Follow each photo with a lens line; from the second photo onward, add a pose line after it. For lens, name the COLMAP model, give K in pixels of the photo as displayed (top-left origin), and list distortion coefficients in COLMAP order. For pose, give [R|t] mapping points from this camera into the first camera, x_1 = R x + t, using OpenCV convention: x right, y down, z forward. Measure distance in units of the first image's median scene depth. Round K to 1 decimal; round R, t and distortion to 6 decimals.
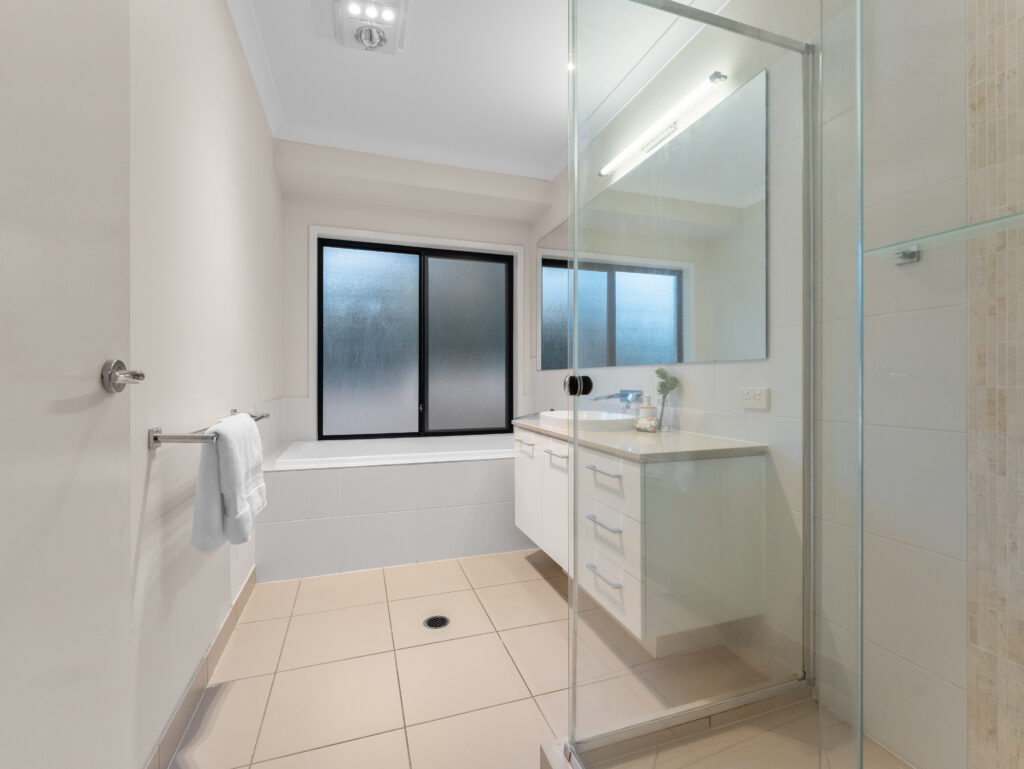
lens RADIAL K [[462.6, 0, 512.0], [0, 462.6, 384.5], [0, 0, 1]] dist [0.001732, 0.000054]
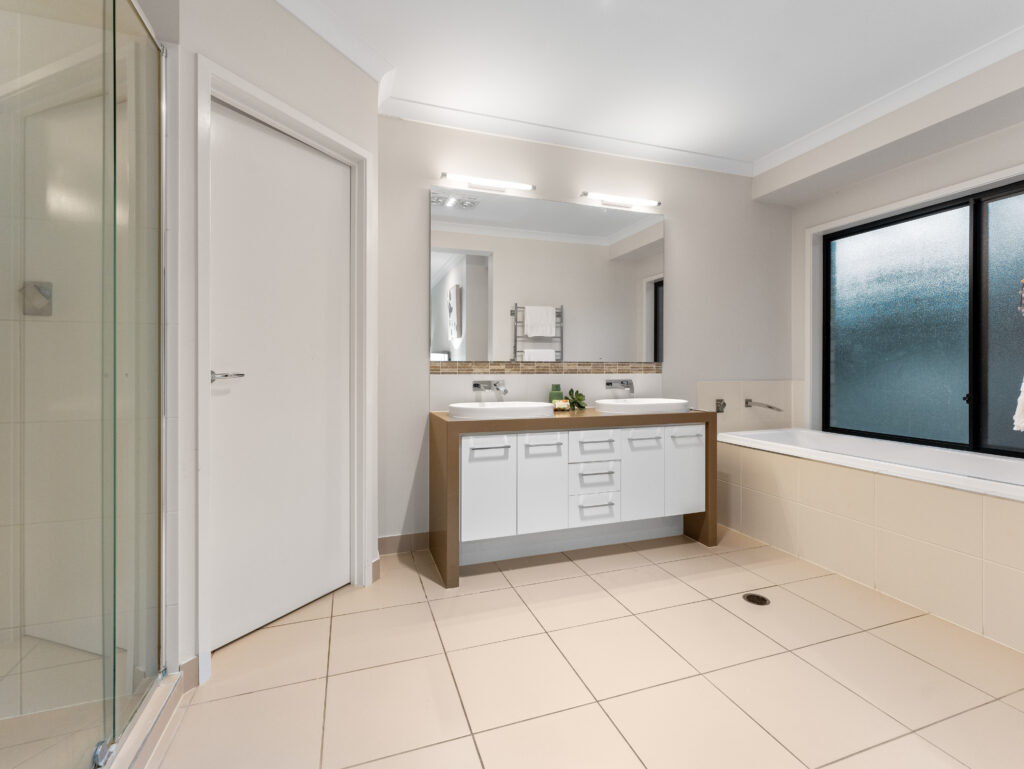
lens RADIAL K [[462.6, 0, 512.0], [0, 462.6, 384.5], [0, 0, 1]] dist [0.001732, 0.000054]
pose [[0.006201, 0.039744, -0.999191, 0.611438], [-0.016796, 0.999073, 0.039635, -0.011508], [0.999840, 0.016536, 0.006863, 0.289824]]
